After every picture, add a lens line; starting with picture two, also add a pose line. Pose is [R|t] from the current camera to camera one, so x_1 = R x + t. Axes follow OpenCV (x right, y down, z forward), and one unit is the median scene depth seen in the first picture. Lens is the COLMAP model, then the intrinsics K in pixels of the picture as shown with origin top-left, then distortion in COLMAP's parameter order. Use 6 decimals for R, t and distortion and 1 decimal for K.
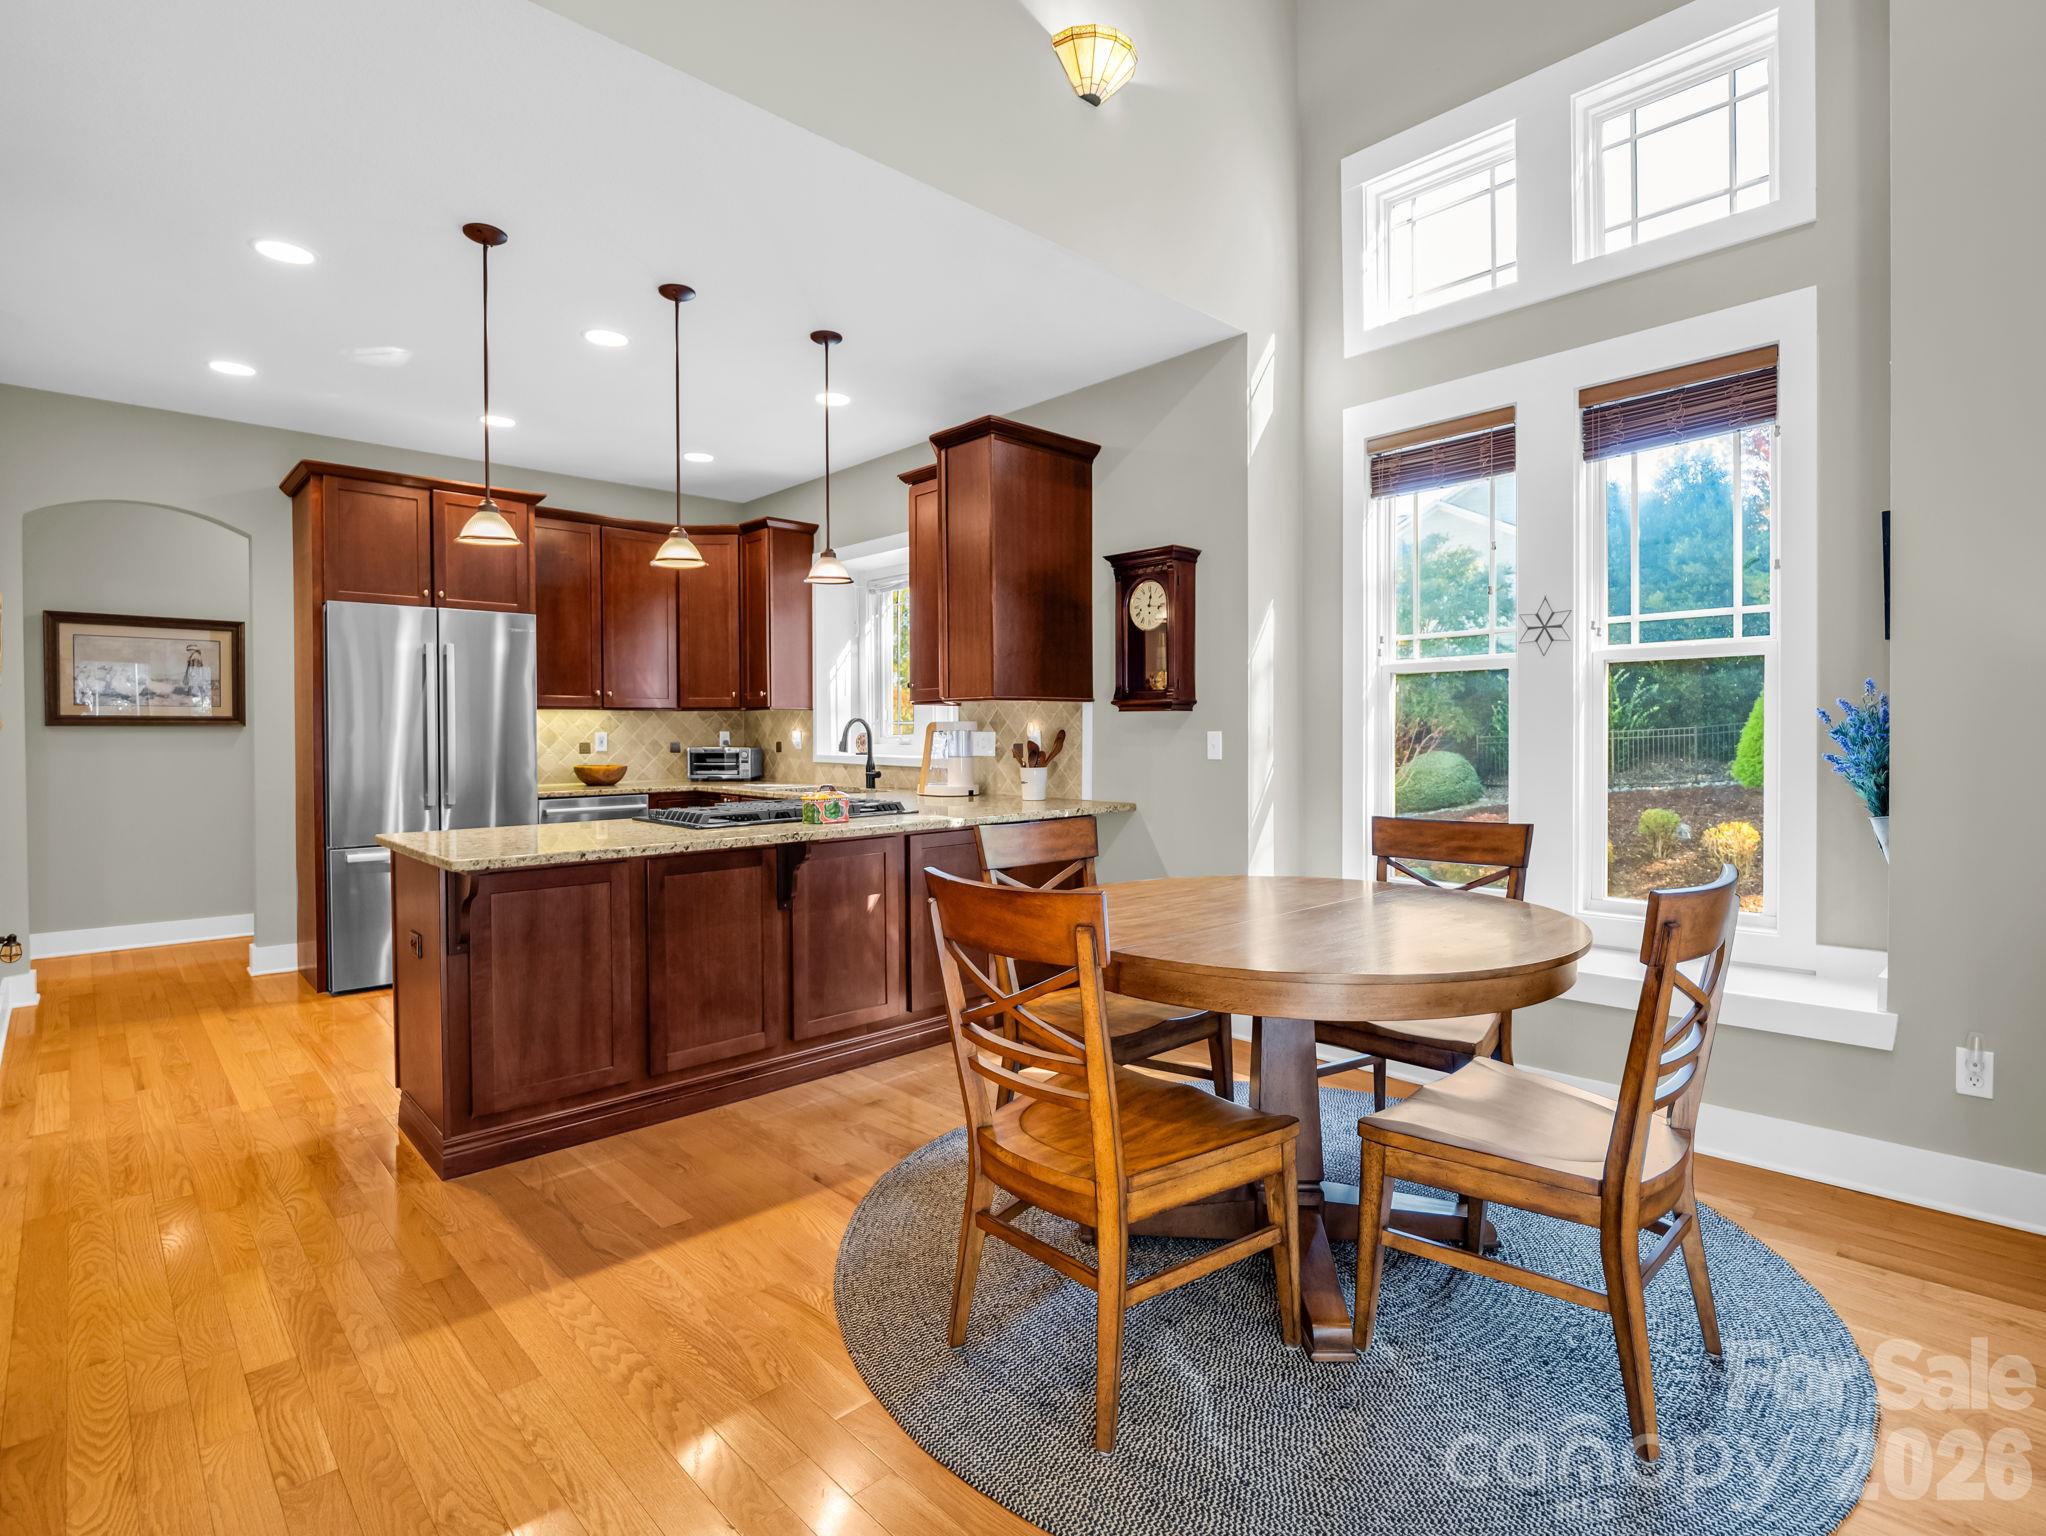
lens RADIAL K [[1035.9, 0, 1022.0], [0, 1035.9, 745.8], [0, 0, 1]] dist [-0.000559, -0.000350]
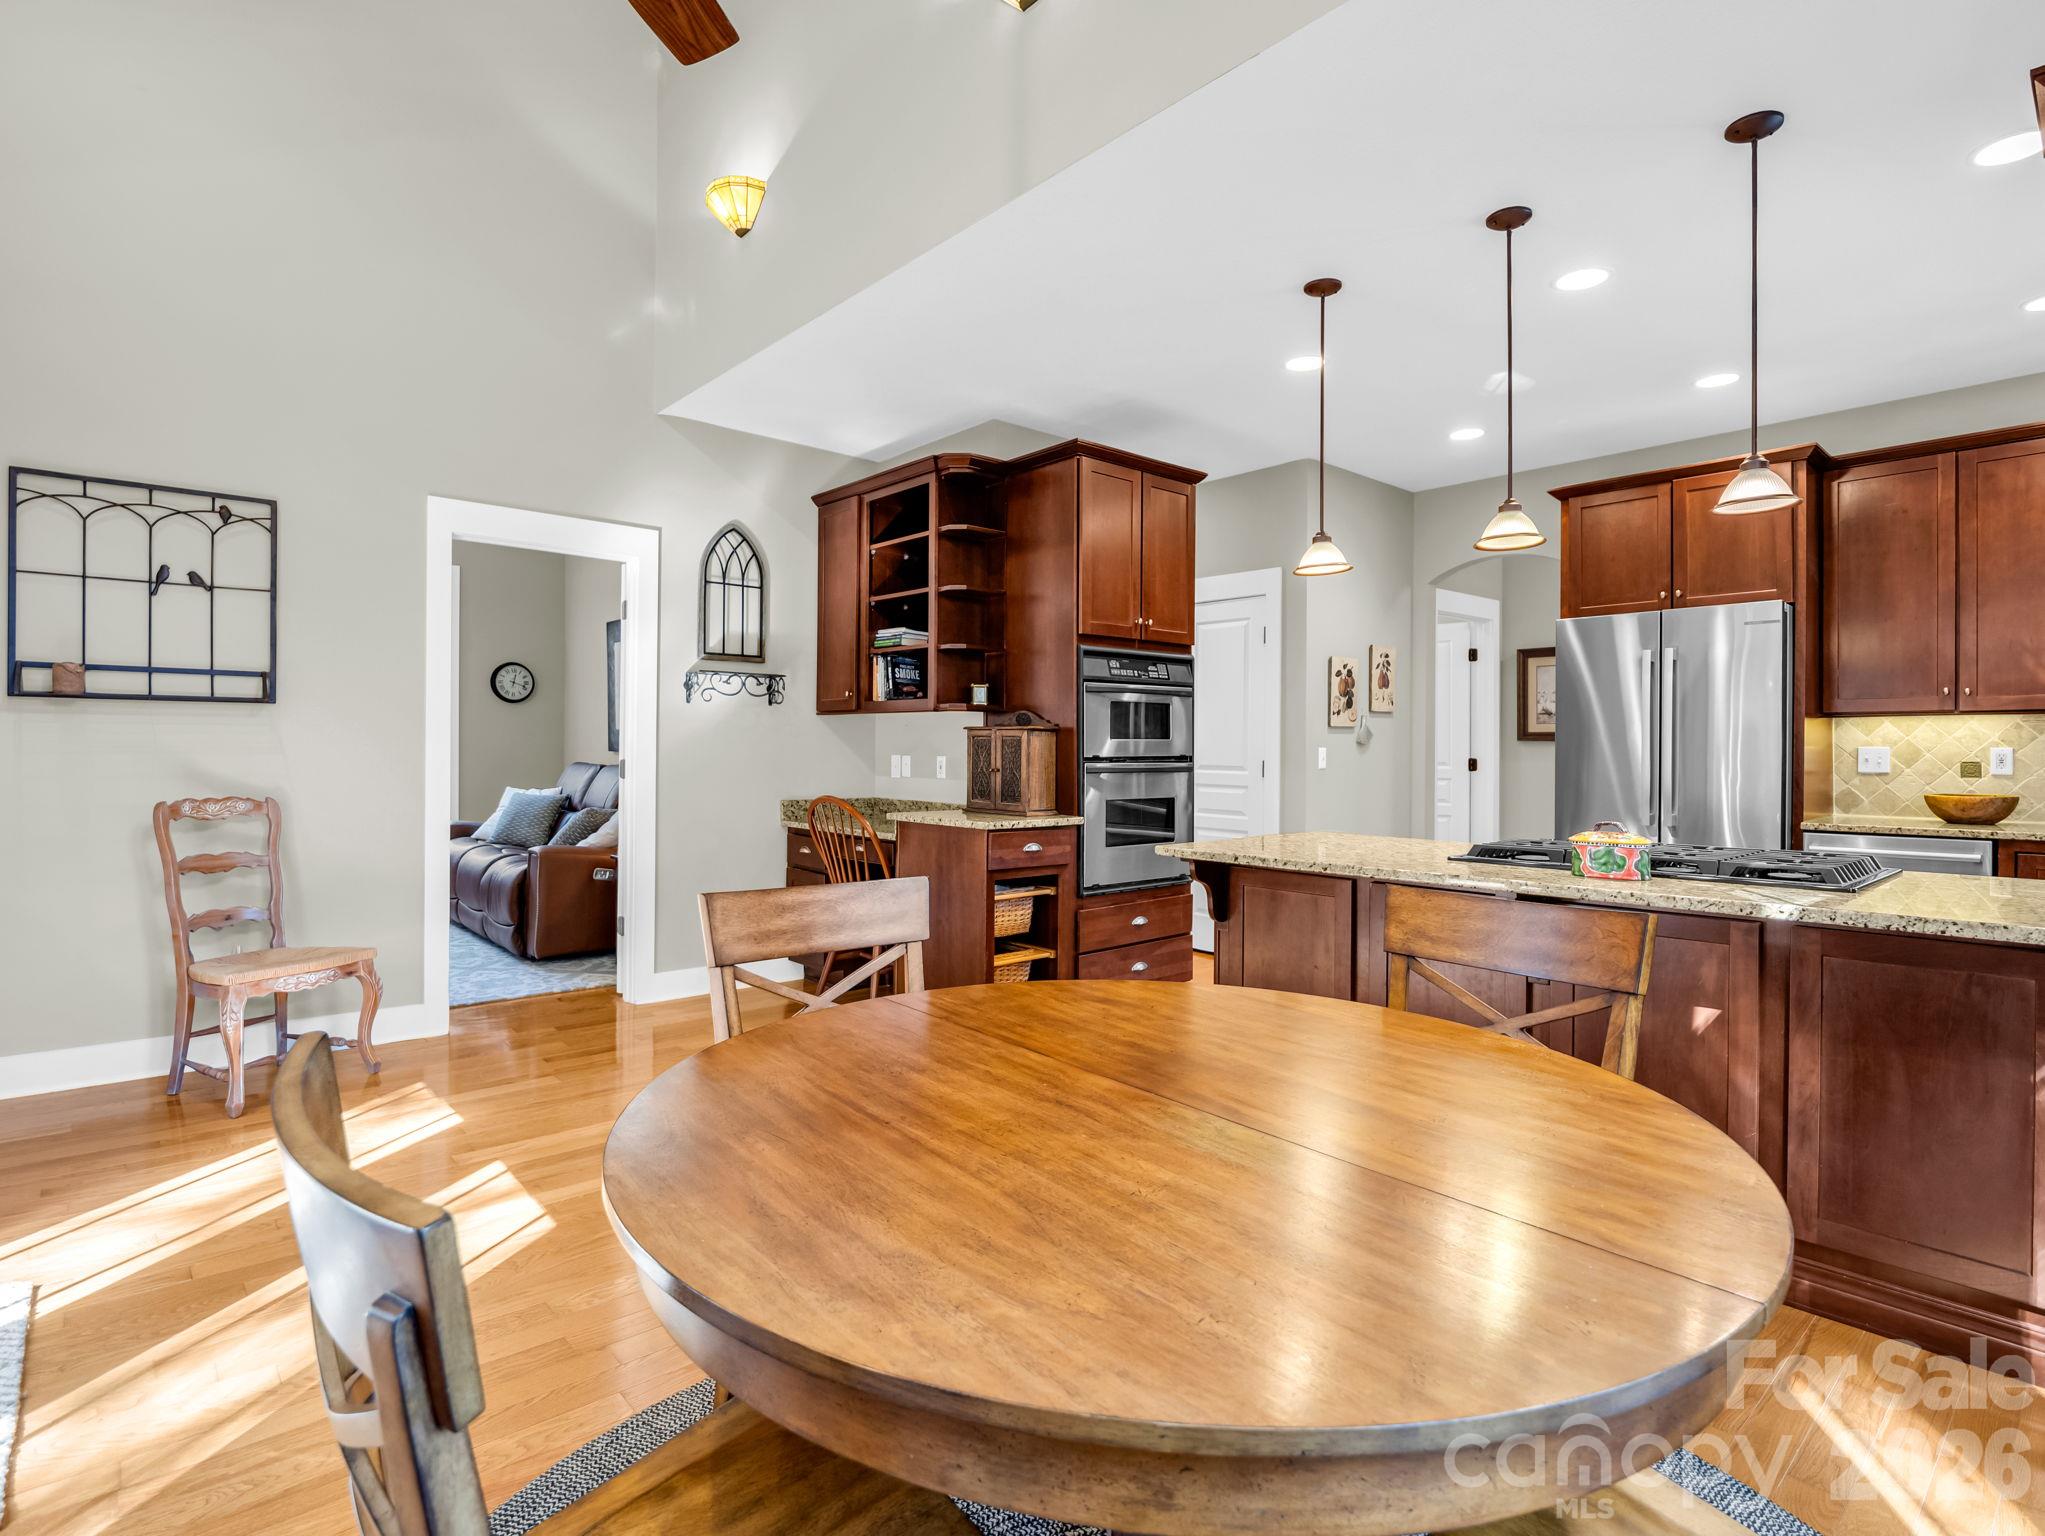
lens RADIAL K [[1035.4, 0, 1021.5], [0, 1035.4, 745.8], [0, 0, 1]] dist [-0.000559, -0.000350]
pose [[-0.027398, 0.000177, -0.999625, 0.355371], [-0.017390, 0.999849, 0.000654, -0.003709], [0.999473, 0.017401, -0.027391, 0.448821]]
